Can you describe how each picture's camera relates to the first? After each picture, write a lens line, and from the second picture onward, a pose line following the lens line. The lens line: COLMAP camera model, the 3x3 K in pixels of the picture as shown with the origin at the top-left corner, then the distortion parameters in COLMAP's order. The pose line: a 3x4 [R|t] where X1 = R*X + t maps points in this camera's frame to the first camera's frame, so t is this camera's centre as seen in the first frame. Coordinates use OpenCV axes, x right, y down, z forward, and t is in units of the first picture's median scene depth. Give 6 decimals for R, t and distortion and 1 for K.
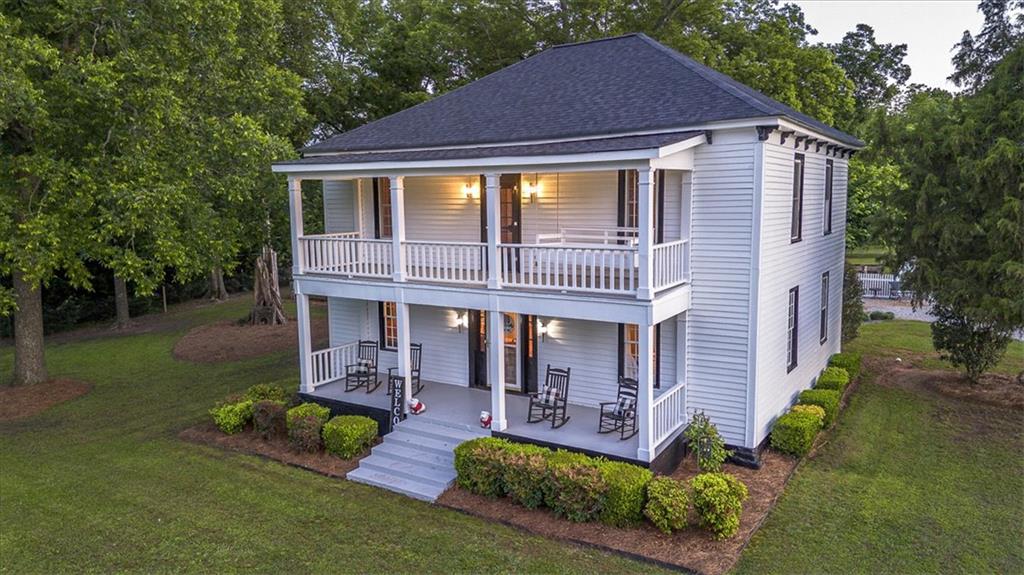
lens RADIAL K [[729.6, 0, 512.1], [0, 729.6, 288.4], [0, 0, 1]] dist [0.053485, -0.047551]
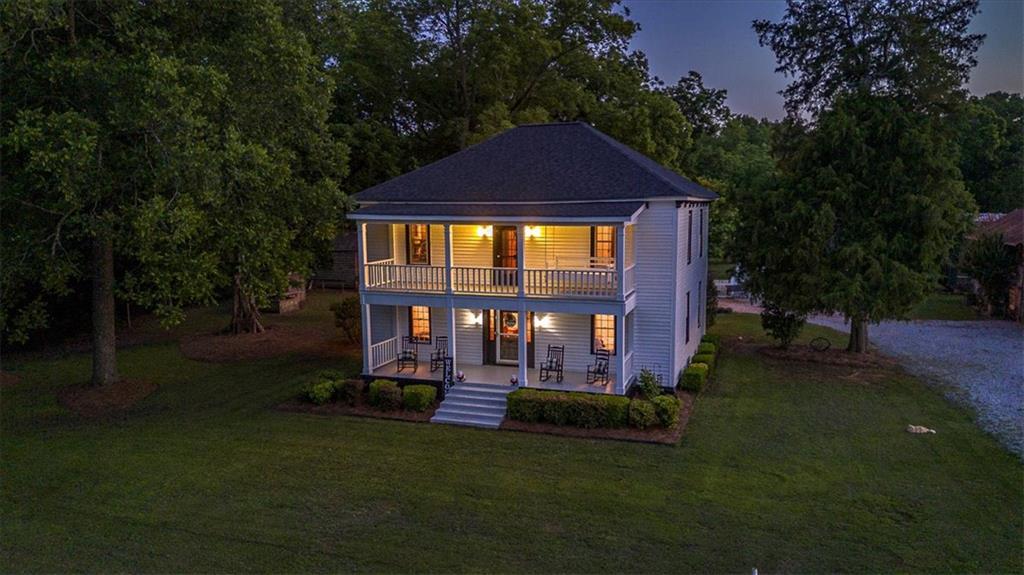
lens RADIAL K [[759.1, 0, 534.7], [0, 759.1, 299.1], [0, 0, 1]] dist [0.063013, -0.014644]
pose [[0.968214, -0.024917, 0.248880, -0.368400], [0.023899, 0.999689, 0.007110, -0.005367], [-0.248980, -0.000936, 0.968508, -0.552226]]
